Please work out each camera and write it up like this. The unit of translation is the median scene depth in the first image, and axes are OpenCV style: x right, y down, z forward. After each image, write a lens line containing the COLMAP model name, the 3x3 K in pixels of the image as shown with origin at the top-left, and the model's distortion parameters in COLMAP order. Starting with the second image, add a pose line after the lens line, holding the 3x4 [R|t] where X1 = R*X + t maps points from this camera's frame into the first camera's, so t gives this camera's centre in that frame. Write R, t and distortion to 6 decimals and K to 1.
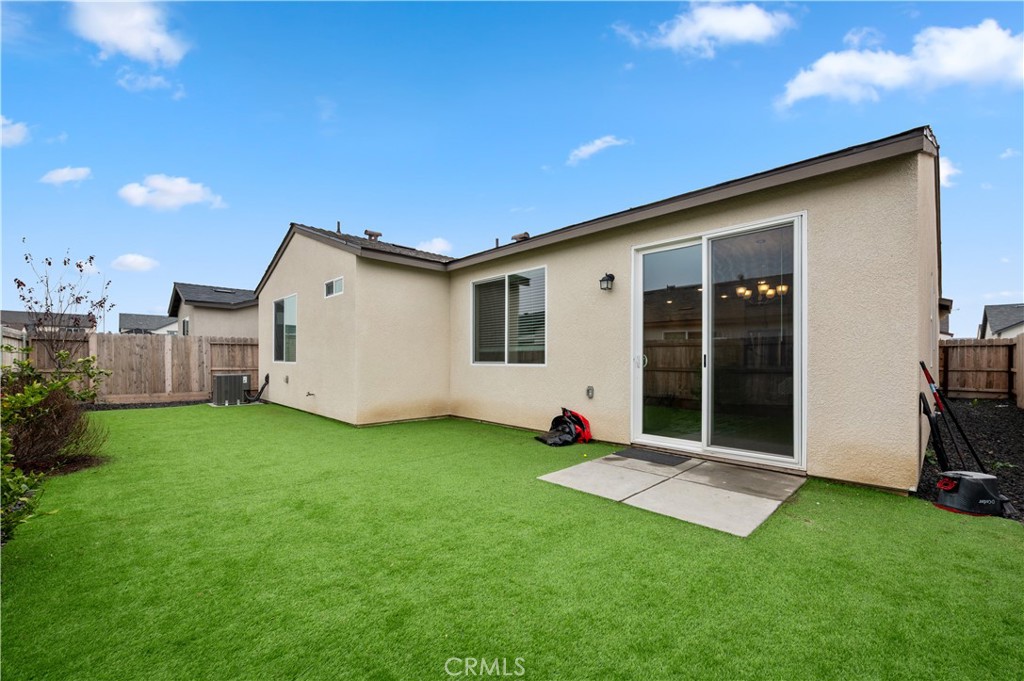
lens RADIAL K [[408.7, 0, 512.5], [0, 408.7, 360.5], [0, 0, 1]] dist [-0.000747, -0.000006]
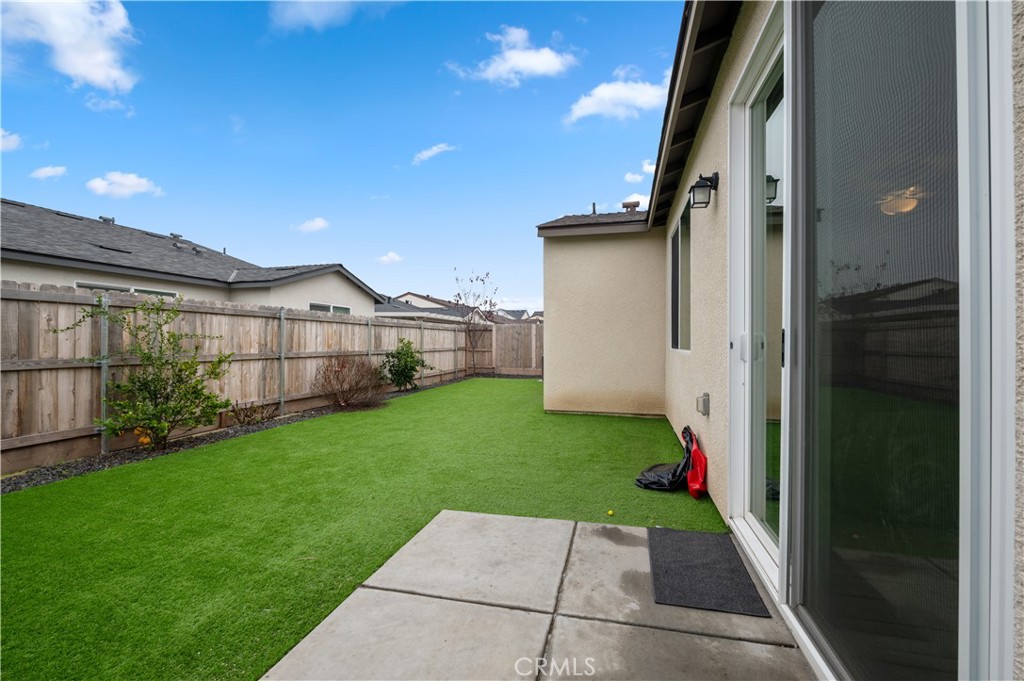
lens RADIAL K [[413.8, 0, 512.0], [0, 413.8, 340.5], [0, 0, 1]] dist [0.000279, 0.000043]
pose [[0.544242, -0.002934, -0.838923, 0.589908], [-0.003560, 0.999977, -0.005807, -0.003151], [0.838920, 0.006147, 0.544219, 0.574279]]
